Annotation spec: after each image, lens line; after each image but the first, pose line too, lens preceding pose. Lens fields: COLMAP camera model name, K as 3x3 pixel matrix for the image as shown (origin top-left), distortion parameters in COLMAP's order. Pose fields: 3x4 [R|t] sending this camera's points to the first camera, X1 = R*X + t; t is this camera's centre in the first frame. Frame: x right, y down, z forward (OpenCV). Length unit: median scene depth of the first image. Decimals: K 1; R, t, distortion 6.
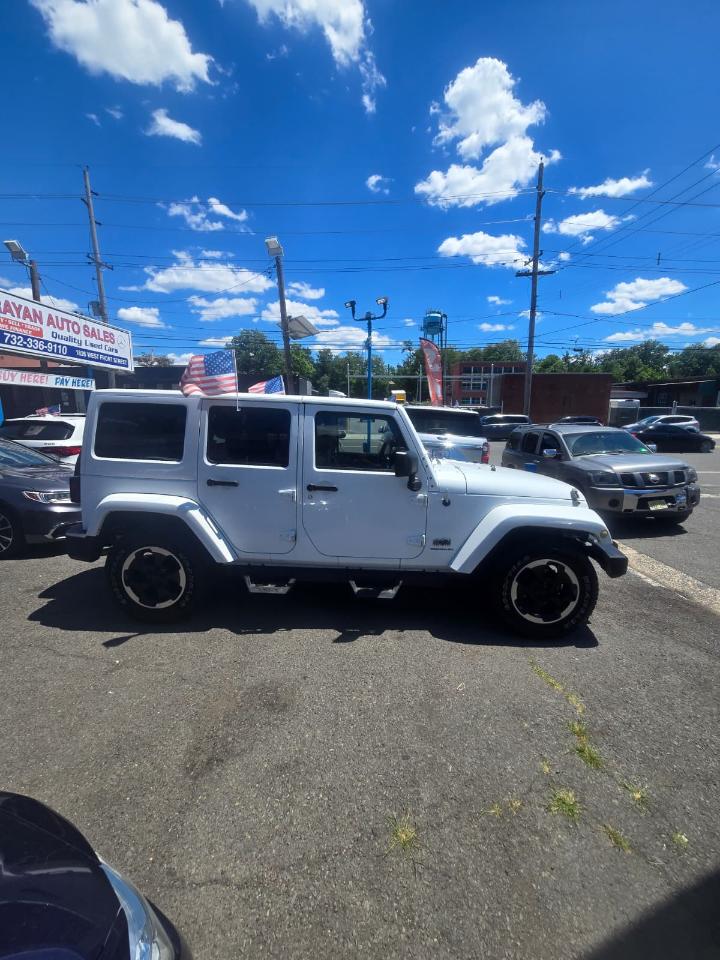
lens RADIAL K [[393.9, 0, 366.3], [0, 393.9, 476.8], [0, 0, 1]] dist [0.001320, 0.000938]
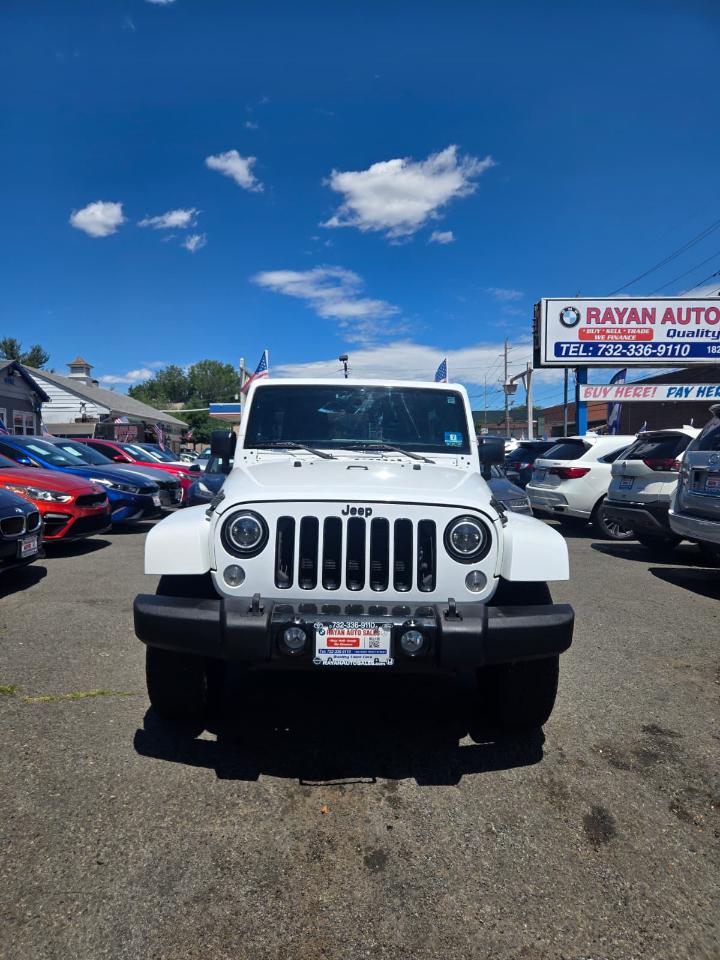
lens RADIAL K [[643.4, 0, 351.3], [0, 643.4, 482.6], [0, 0, 1]] dist [0.067197, -0.056302]
pose [[0.037280, 0.041007, -0.998463, 0.534606], [-0.160708, 0.986399, 0.034511, -0.015896], [0.986298, 0.159174, 0.043363, 0.419251]]
